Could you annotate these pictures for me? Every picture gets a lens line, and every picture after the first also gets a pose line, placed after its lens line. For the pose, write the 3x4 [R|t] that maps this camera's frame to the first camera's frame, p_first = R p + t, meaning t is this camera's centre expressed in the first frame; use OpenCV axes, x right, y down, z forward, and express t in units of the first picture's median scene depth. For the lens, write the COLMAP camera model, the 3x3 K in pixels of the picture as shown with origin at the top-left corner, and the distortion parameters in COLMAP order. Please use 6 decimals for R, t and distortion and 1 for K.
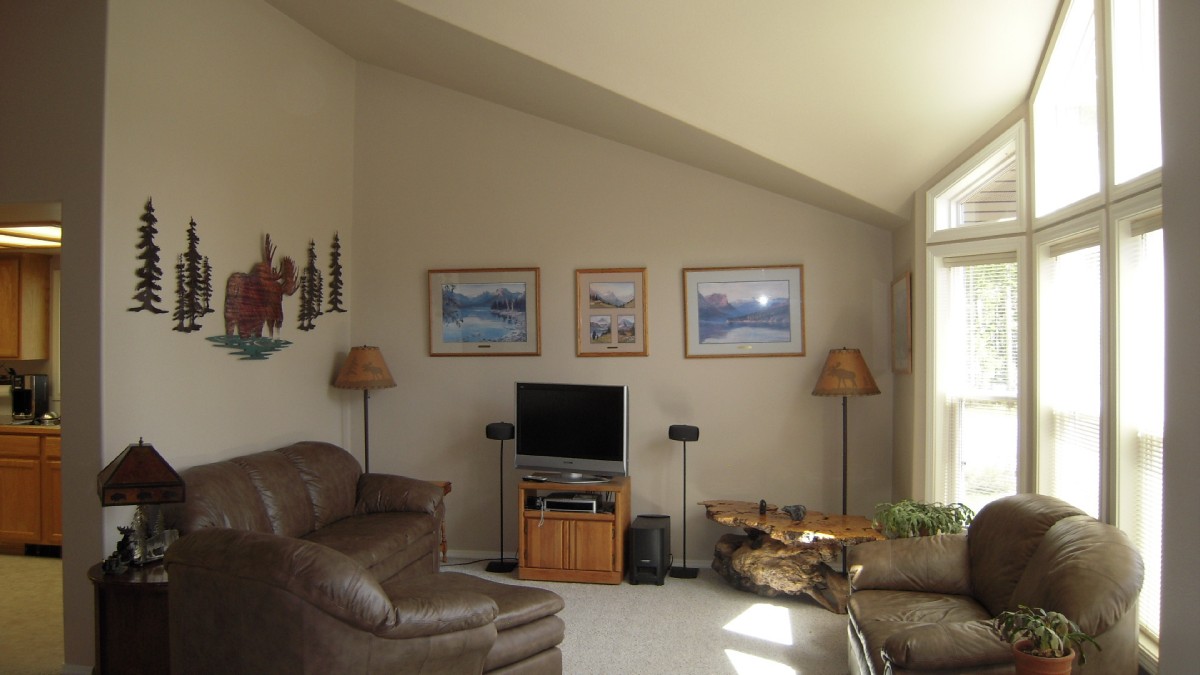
lens RADIAL K [[995.3, 0, 603.7], [0, 995.3, 330.6], [0, 0, 1]] dist [-0.110229, 0.049369]
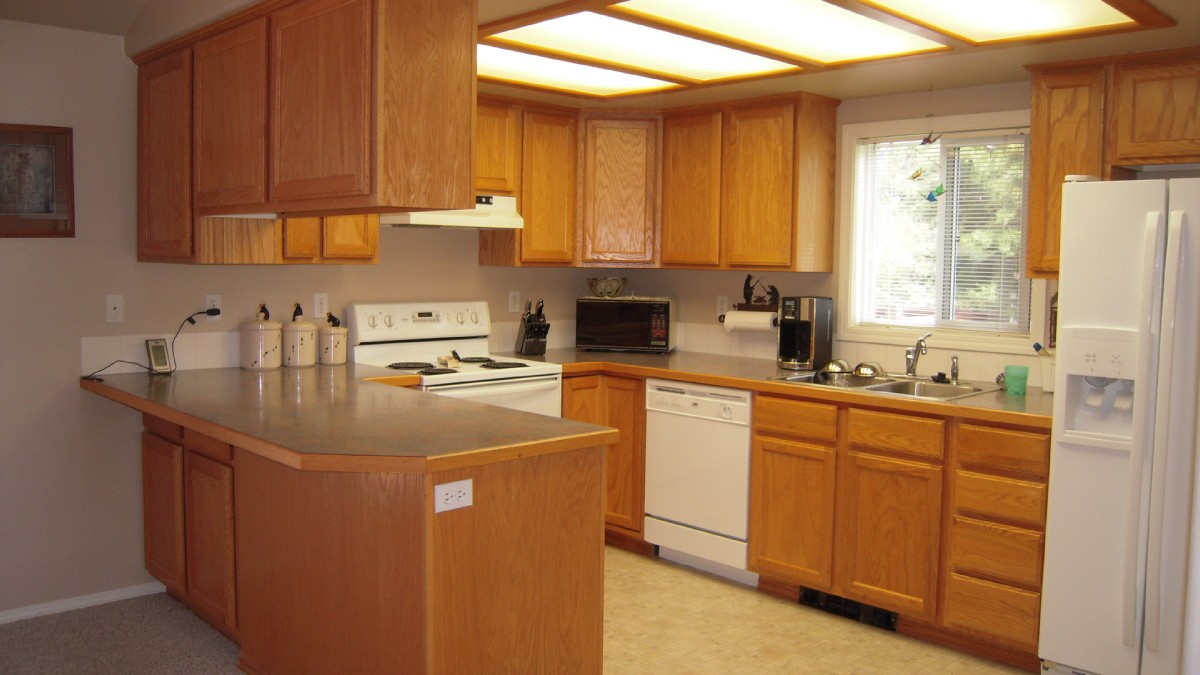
lens RADIAL K [[995.3, 0, 595.2], [0, 995.3, 336.2], [0, 0, 1]] dist [-0.110229, 0.049369]
pose [[0.798308, 0.055274, -0.599708, -0.350412], [-0.011149, 0.996965, 0.077048, 0.025855], [0.602147, -0.054822, 0.796501, 0.451722]]
